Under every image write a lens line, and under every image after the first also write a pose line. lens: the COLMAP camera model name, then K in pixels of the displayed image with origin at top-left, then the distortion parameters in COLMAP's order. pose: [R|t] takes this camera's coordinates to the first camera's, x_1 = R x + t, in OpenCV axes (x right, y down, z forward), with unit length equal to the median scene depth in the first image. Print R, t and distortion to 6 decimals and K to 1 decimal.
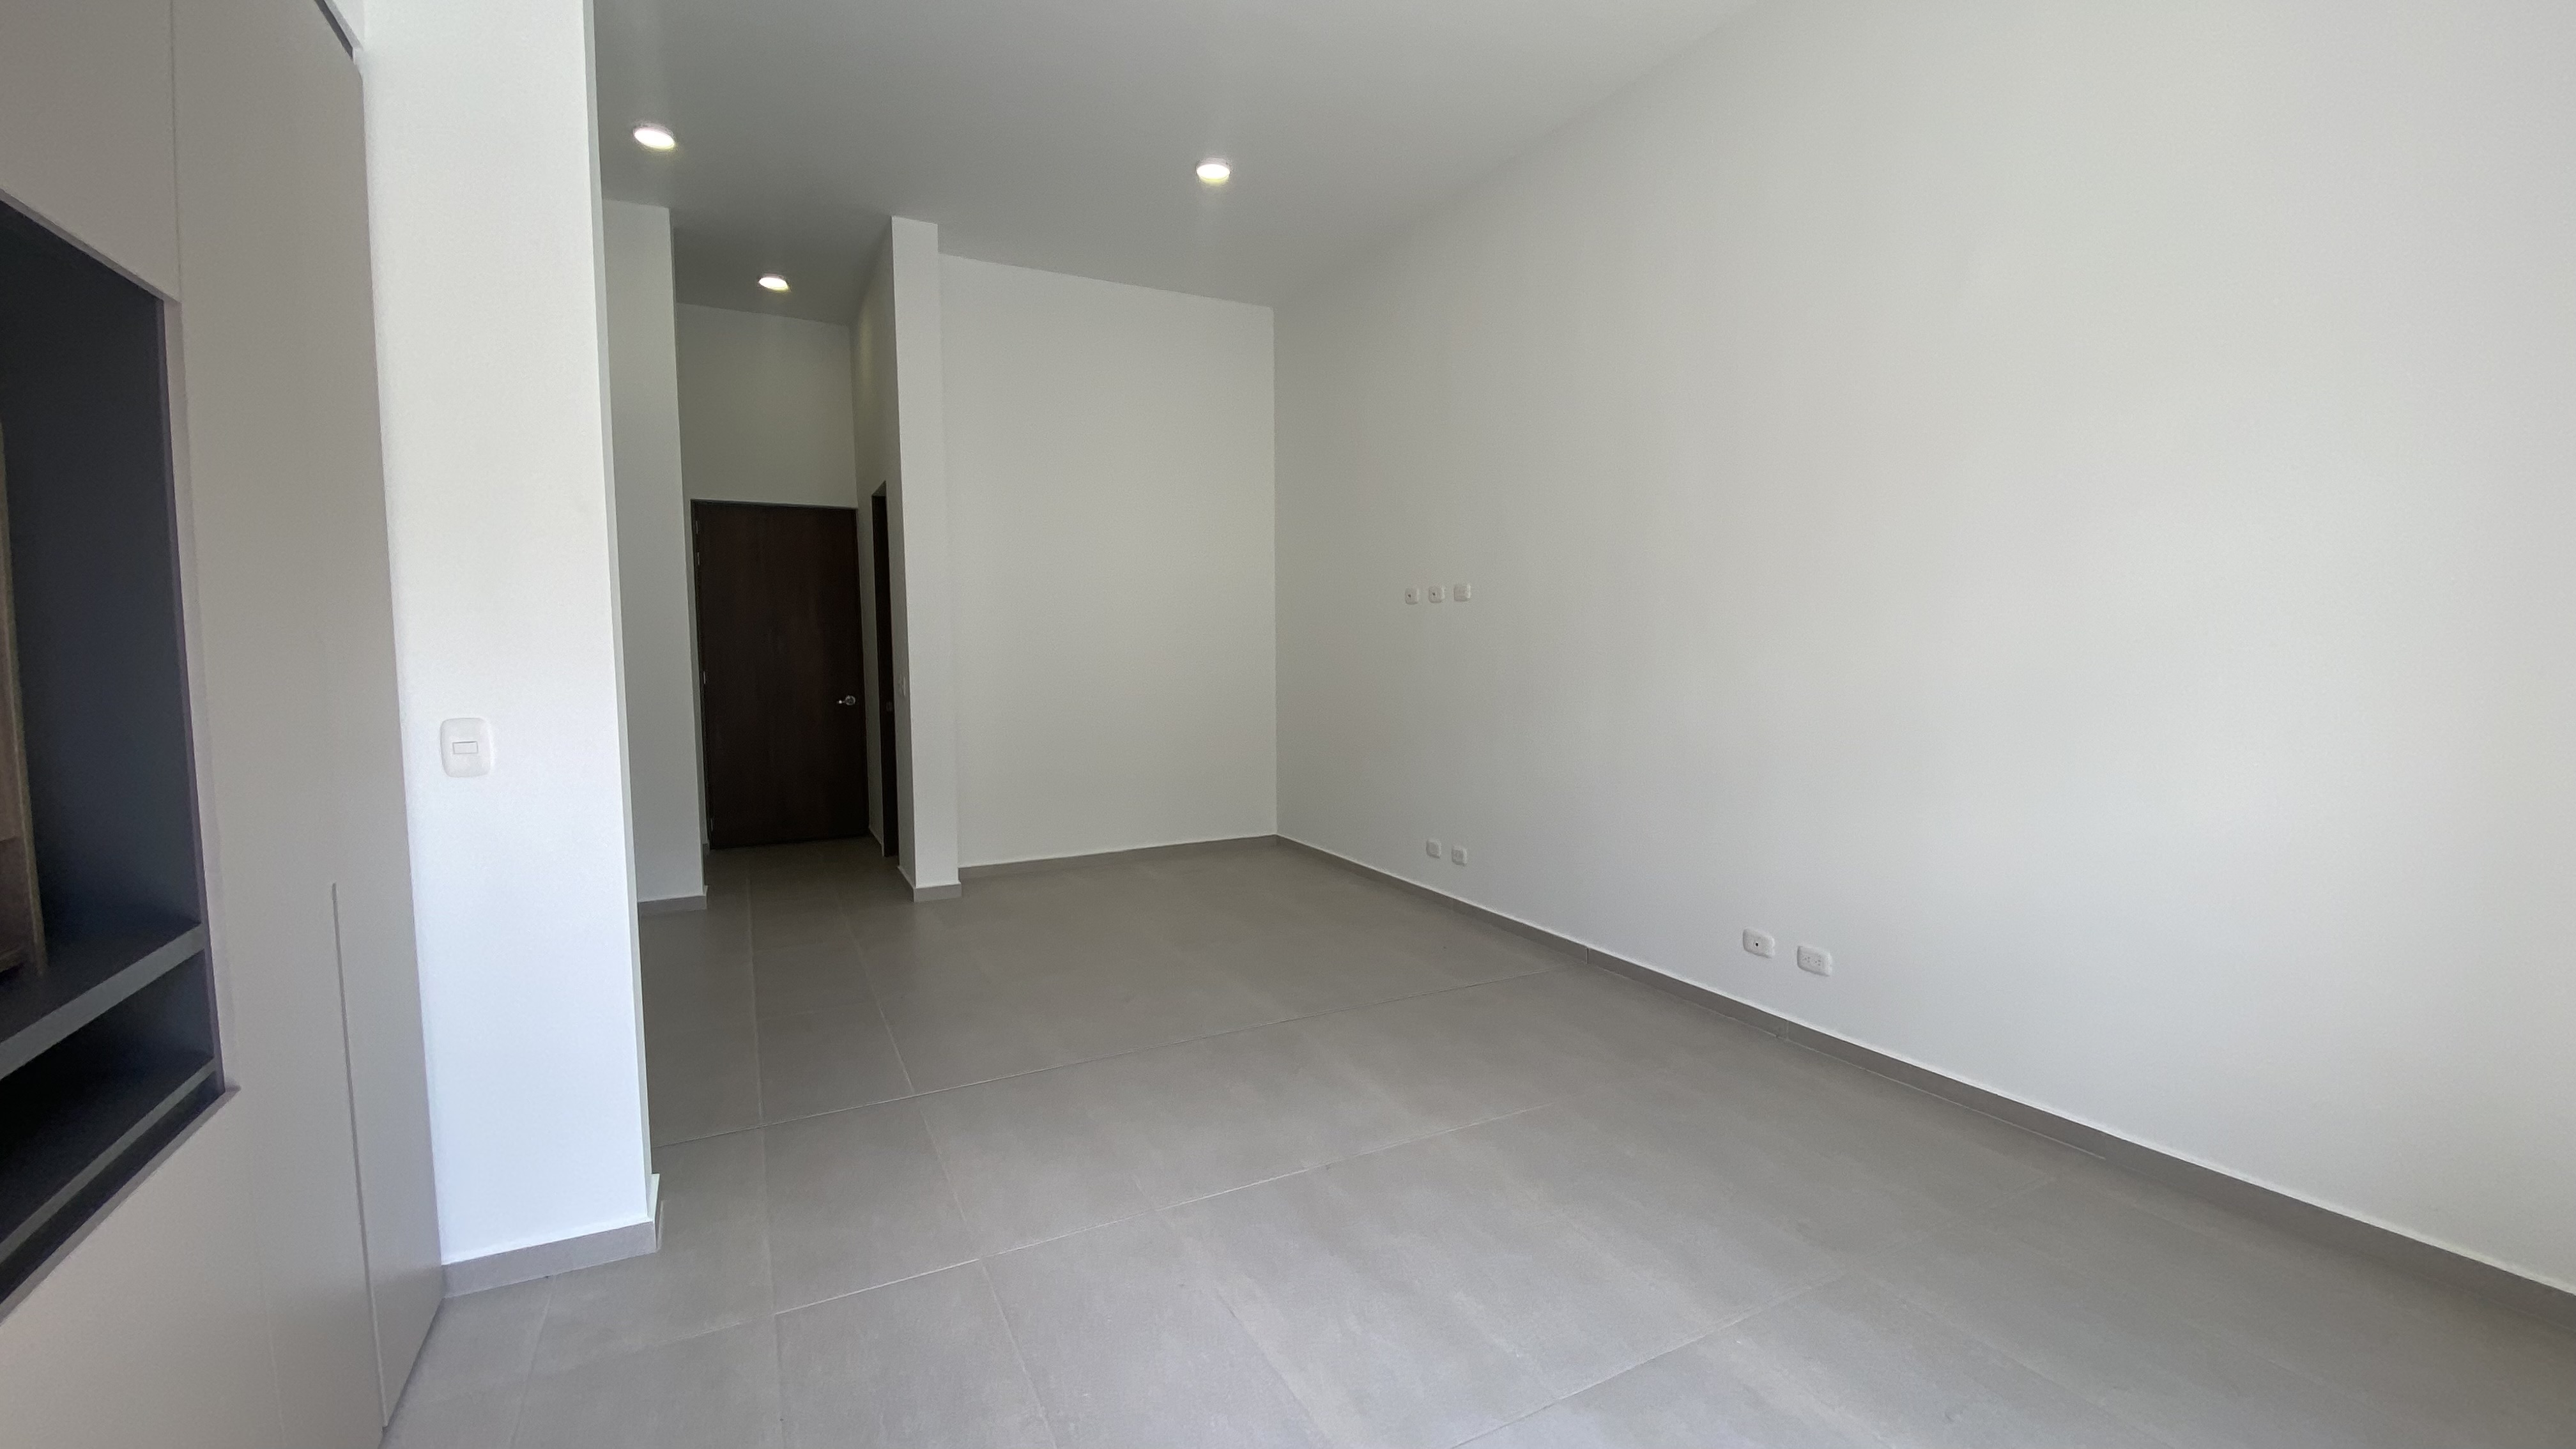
lens RADIAL K [[1040.5, 0, 1259.7], [0, 1040.5, 721.0], [0, 0, 1]] dist [0.047976, 0.000056]
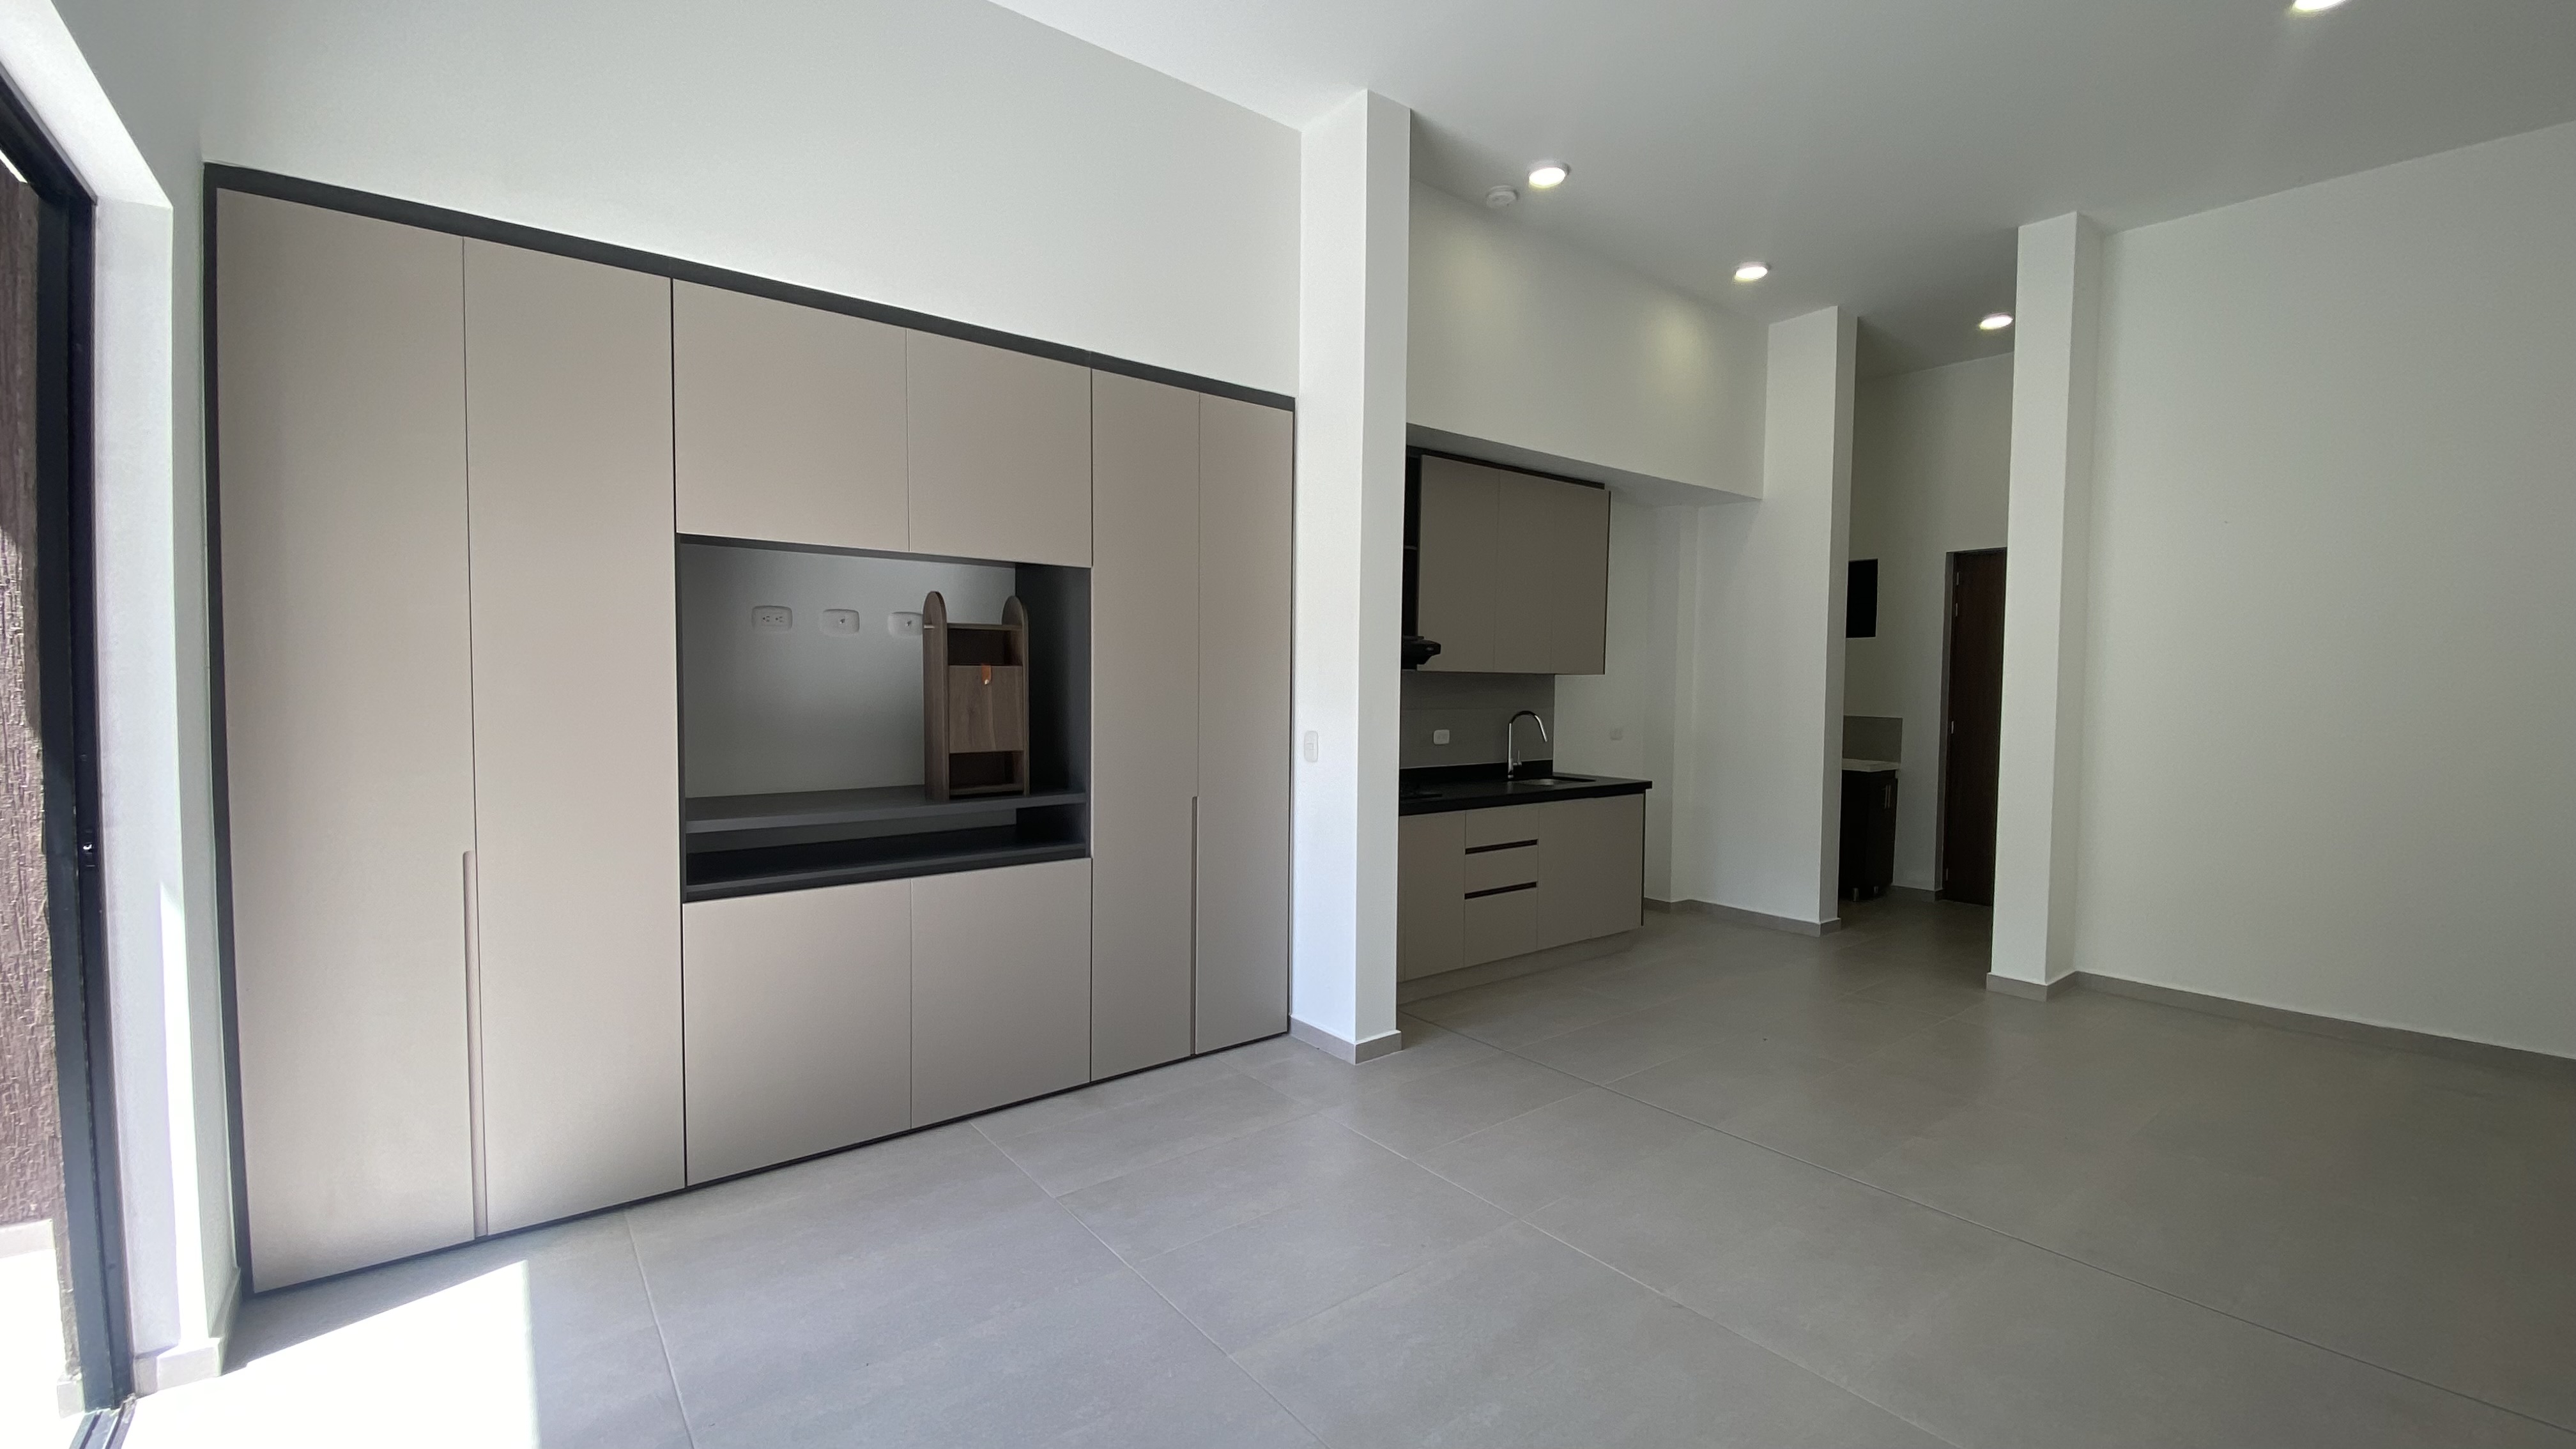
lens RADIAL K [[1052.0, 0, 1288.0], [0, 1052.0, 724.5], [0, 0, 1]] dist [0.025665, -0.029324]
pose [[0.175846, 0.050221, -0.983136, 0.409030], [-0.085926, 0.995669, 0.035492, -0.029135], [0.980661, 0.078235, 0.179400, 0.236737]]
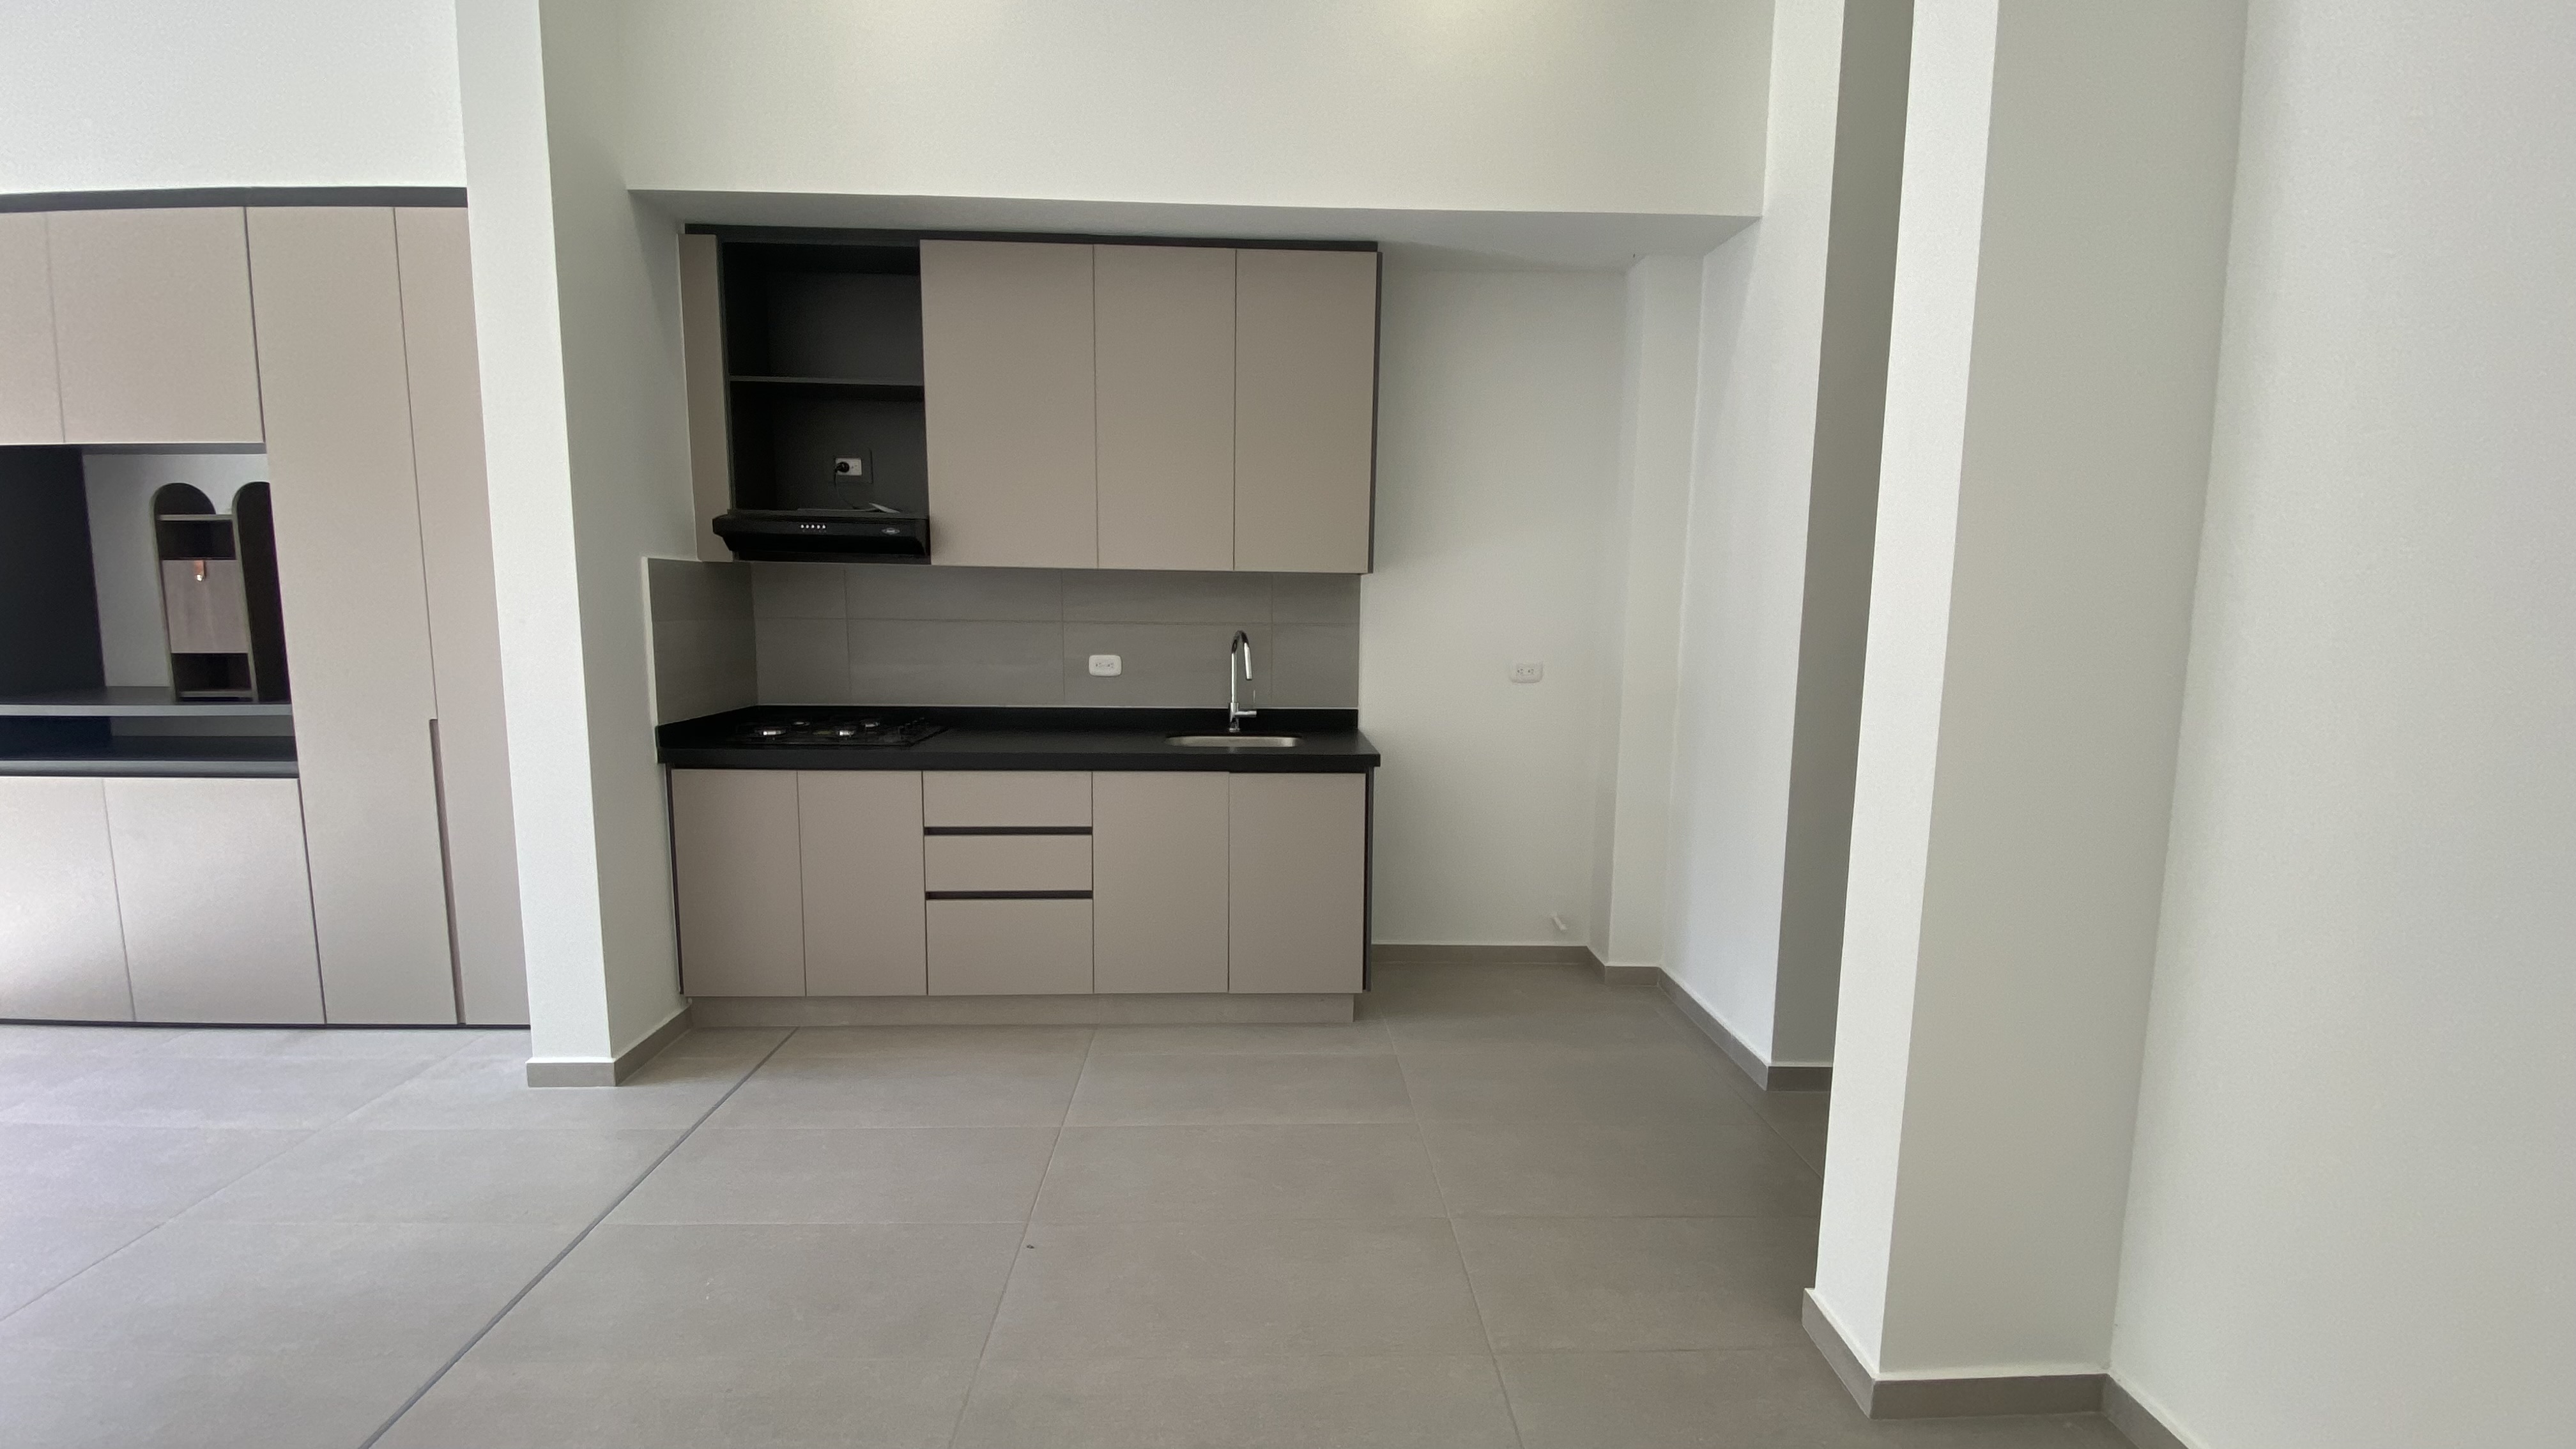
lens RADIAL K [[1052.0, 0, 1288.0], [0, 1052.0, 724.5], [0, 0, 1]] dist [0.025665, -0.029324]
pose [[-0.429903, 0.121299, -0.894690, 0.041959], [-0.079967, 0.981925, 0.171550, -0.082115], [0.899327, 0.145295, -0.412432, 0.932053]]
